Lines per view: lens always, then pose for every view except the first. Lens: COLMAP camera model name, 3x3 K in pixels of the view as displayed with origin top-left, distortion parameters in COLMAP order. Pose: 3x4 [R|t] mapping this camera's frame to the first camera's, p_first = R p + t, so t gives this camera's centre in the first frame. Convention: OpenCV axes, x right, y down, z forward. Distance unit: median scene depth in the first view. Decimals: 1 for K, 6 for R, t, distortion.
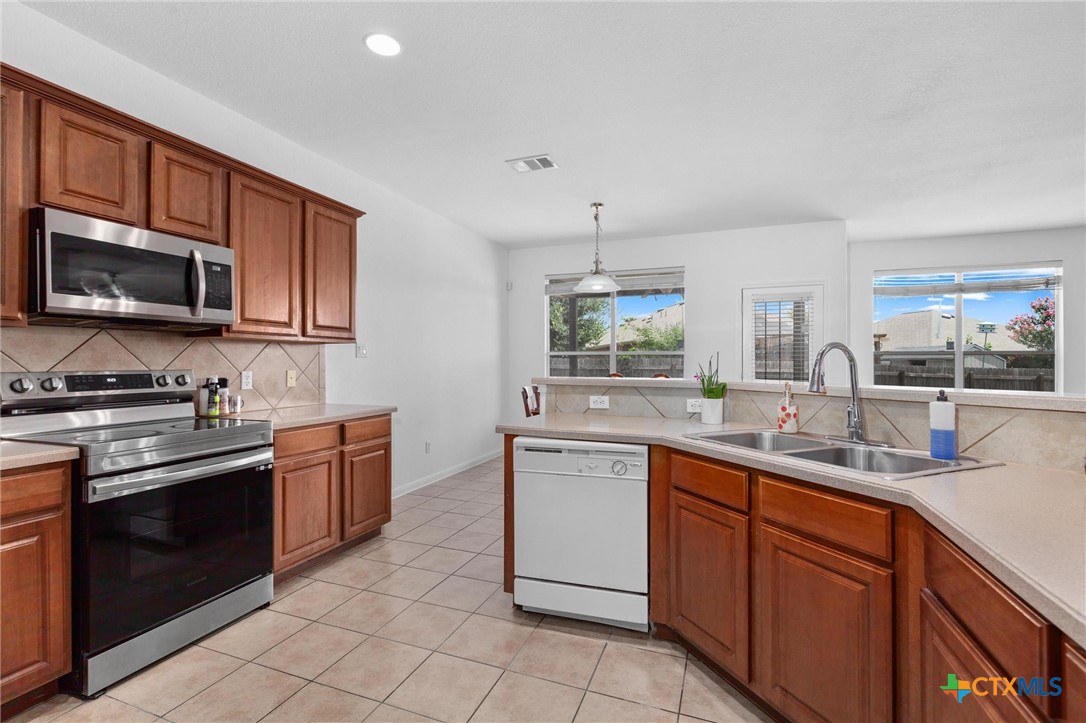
lens RADIAL K [[490.5, 0, 541.5], [0, 490.5, 364.3], [0, 0, 1]] dist [0.000385, 0.000406]
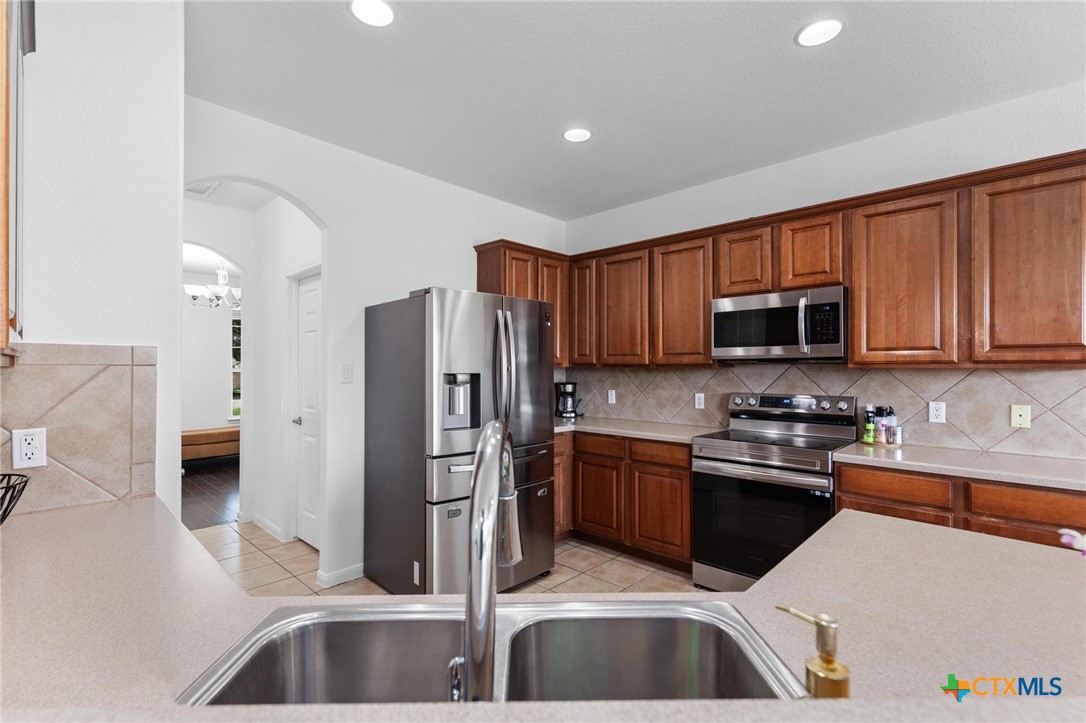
lens RADIAL K [[485.6, 0, 541.5], [0, 485.6, 369.4], [0, 0, 1]] dist [-0.000396, 0.000103]
pose [[-0.393793, -0.000410, -0.919199, 0.601822], [-0.007169, 0.999971, 0.002625, -0.052256], [0.919171, 0.007624, -0.393784, 0.828370]]
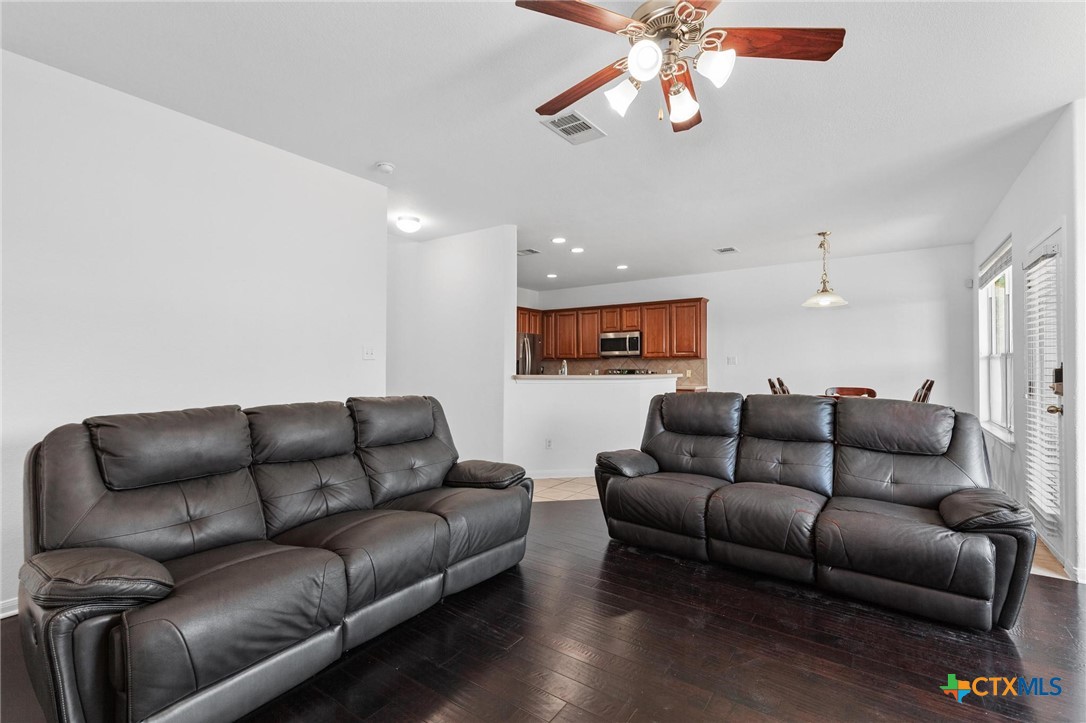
lens RADIAL K [[490.5, 0, 541.5], [0, 490.5, 364.3], [0, 0, 1]] dist [0.000385, 0.000406]
pose [[-0.250630, -0.010598, -0.968025, 2.692865], [-0.008663, 0.999925, -0.008704, 0.014067], [0.968044, 0.006205, -0.250703, 1.206184]]
